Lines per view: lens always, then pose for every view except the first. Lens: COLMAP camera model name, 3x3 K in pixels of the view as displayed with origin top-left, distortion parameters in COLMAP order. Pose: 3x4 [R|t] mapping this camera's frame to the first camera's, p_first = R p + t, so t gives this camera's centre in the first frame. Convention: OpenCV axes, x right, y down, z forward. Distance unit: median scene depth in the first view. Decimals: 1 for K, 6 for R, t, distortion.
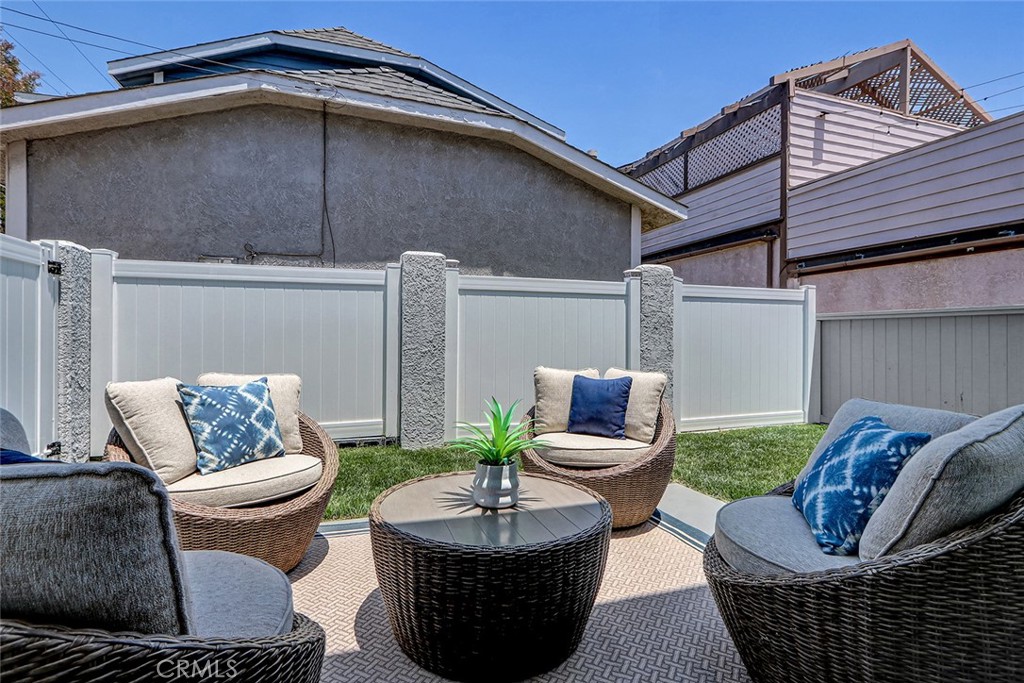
lens RADIAL K [[471.4, 0, 493.6], [0, 471.4, 336.8], [0, 0, 1]] dist [0.002316, -0.002200]
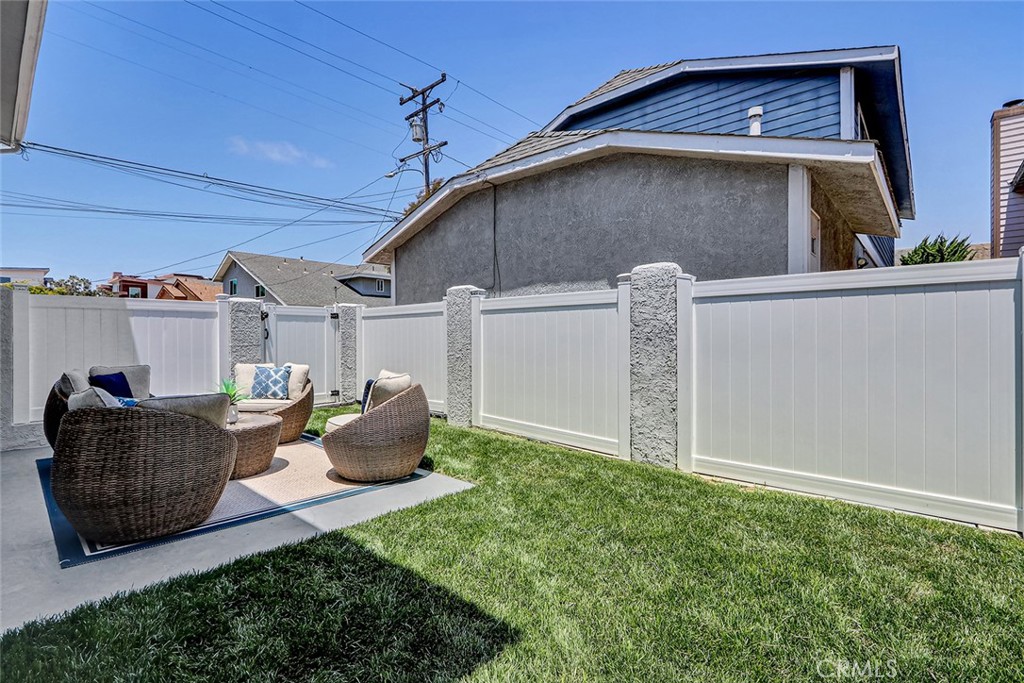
lens RADIAL K [[471.4, 0, 511.2], [0, 471.4, 336.9], [0, 0, 1]] dist [0.002316, -0.002200]
pose [[0.501713, -0.005118, -0.865019, 0.882829], [0.001775, 0.999986, -0.004887, -0.017318], [0.865032, 0.000917, 0.501716, 0.335812]]
